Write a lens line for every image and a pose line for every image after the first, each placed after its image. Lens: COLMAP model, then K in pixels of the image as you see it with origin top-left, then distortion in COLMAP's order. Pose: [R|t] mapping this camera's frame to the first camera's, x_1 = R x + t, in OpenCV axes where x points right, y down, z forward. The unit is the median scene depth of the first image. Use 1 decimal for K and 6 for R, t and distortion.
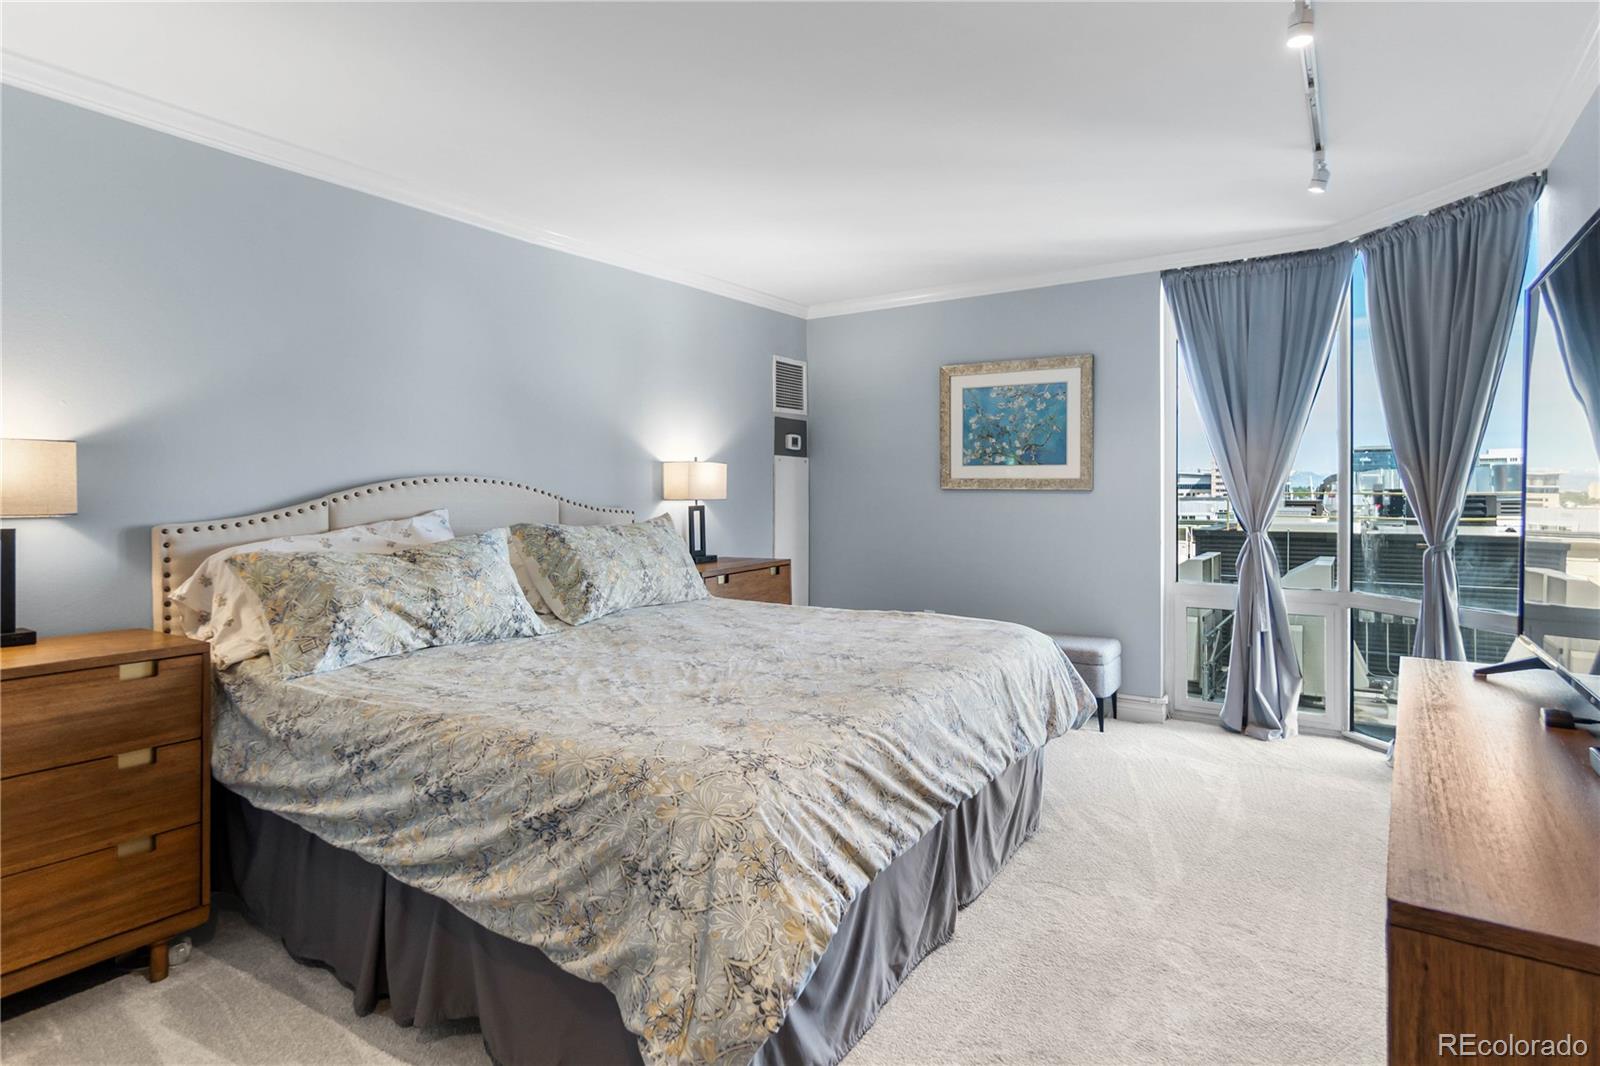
lens RADIAL K [[842.3, 0, 769.9], [0, 842.3, 502.4], [0, 0, 1]] dist [-0.000059, 0.000502]
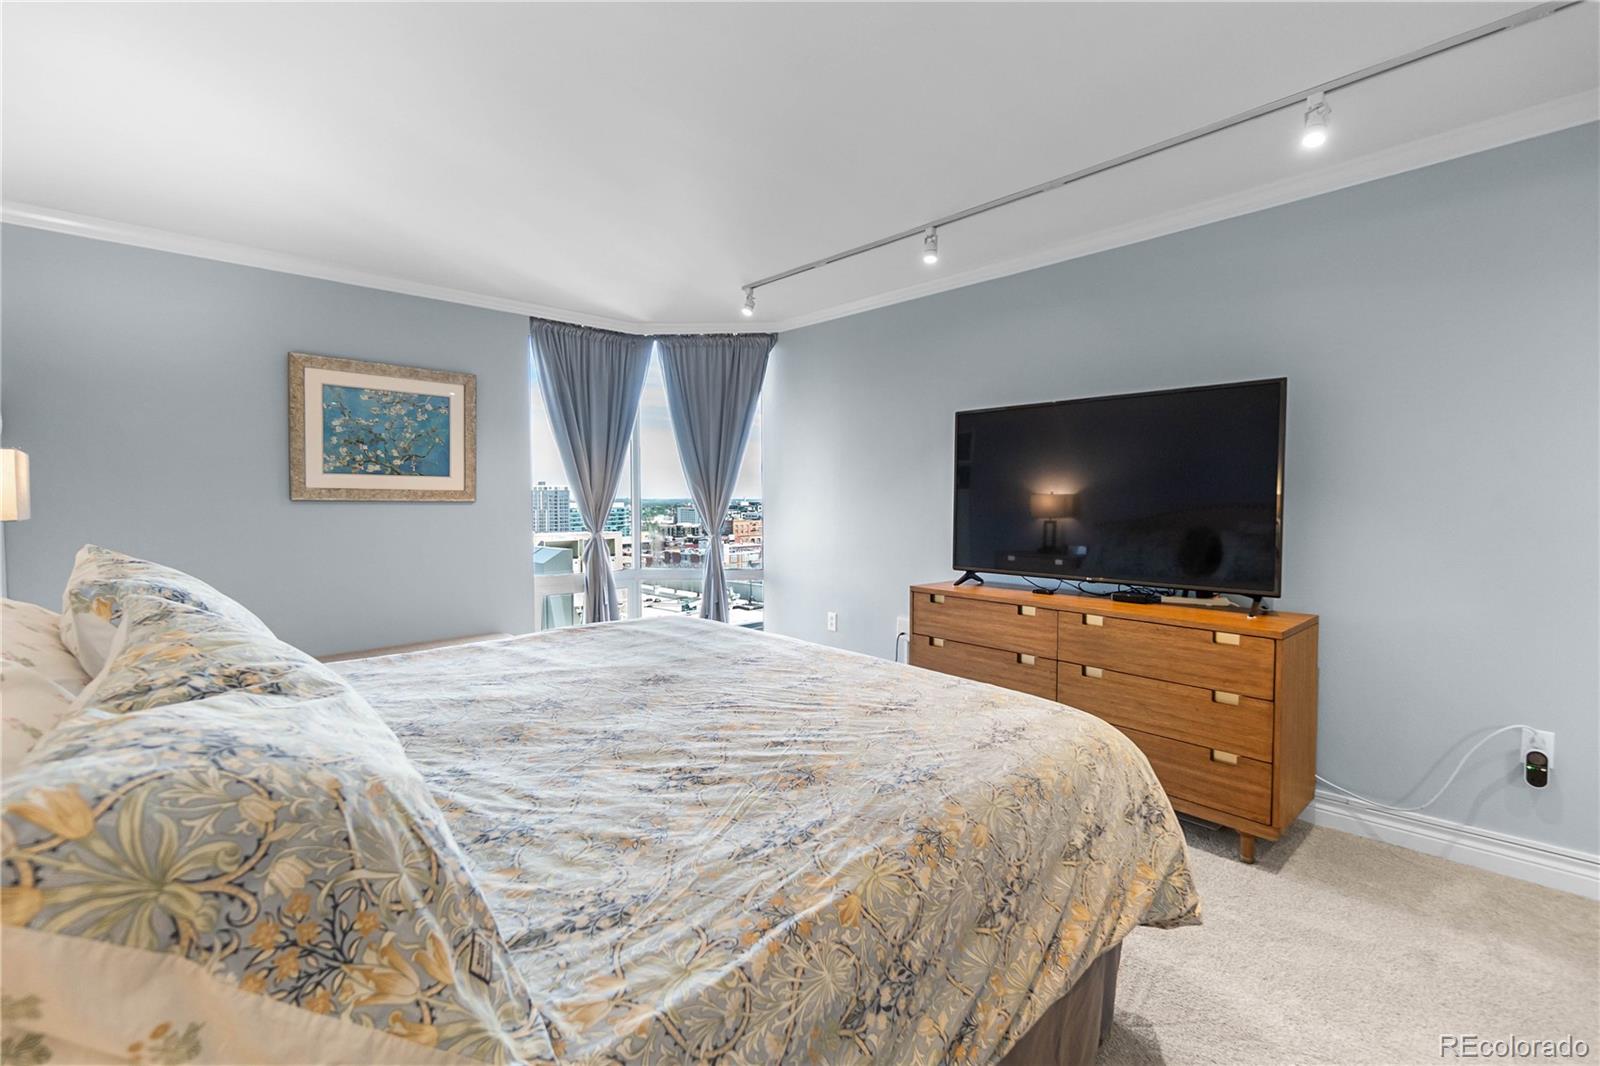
lens RADIAL K [[709.7, 0, 785.0], [0, 709.7, 539.6], [0, 0, 1]] dist [-0.010206, 0.002942]
pose [[0.200056, -0.052139, 0.978396, -0.449760], [0.014535, 0.998631, 0.050245, -0.005700], [-0.979677, 0.004169, 0.200540, 0.444011]]
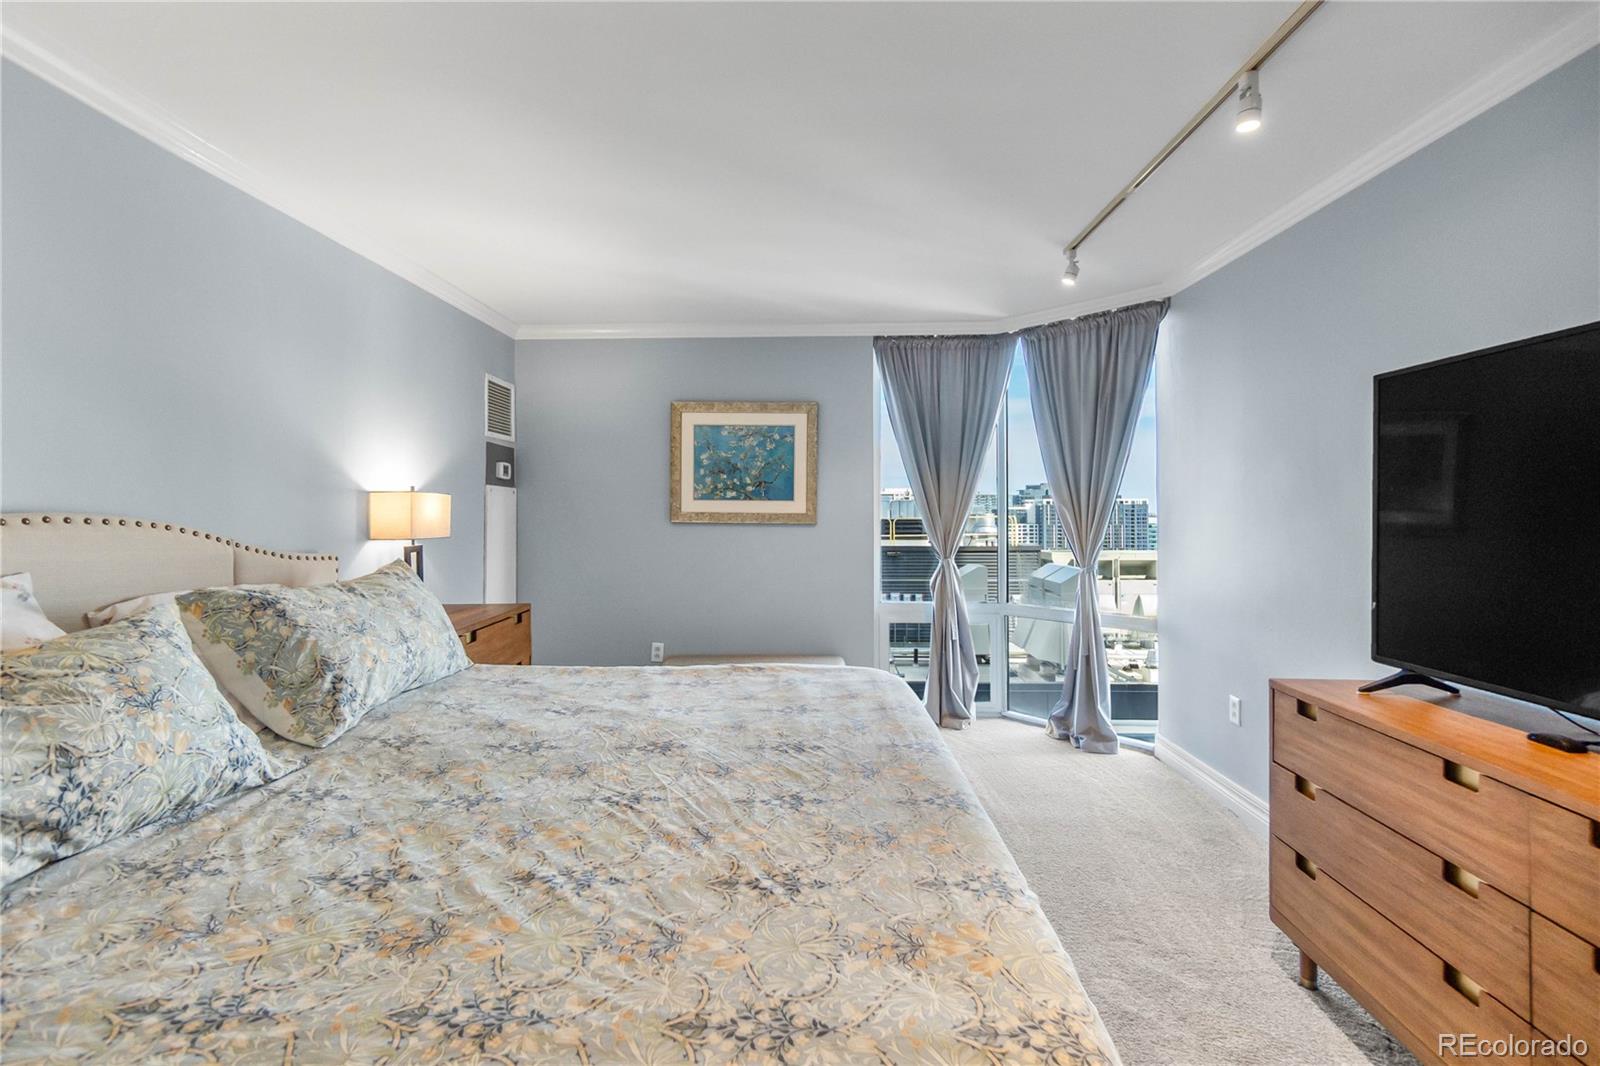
lens RADIAL K [[709.7, 0, 804.0], [0, 709.7, 511.0], [0, 0, 1]] dist [-0.010206, 0.002942]
pose [[0.840951, 0.005007, 0.541088, -0.144355], [0.005172, 0.999837, -0.017290, -0.016319], [-0.541086, 0.017338, 0.840788, 0.228895]]
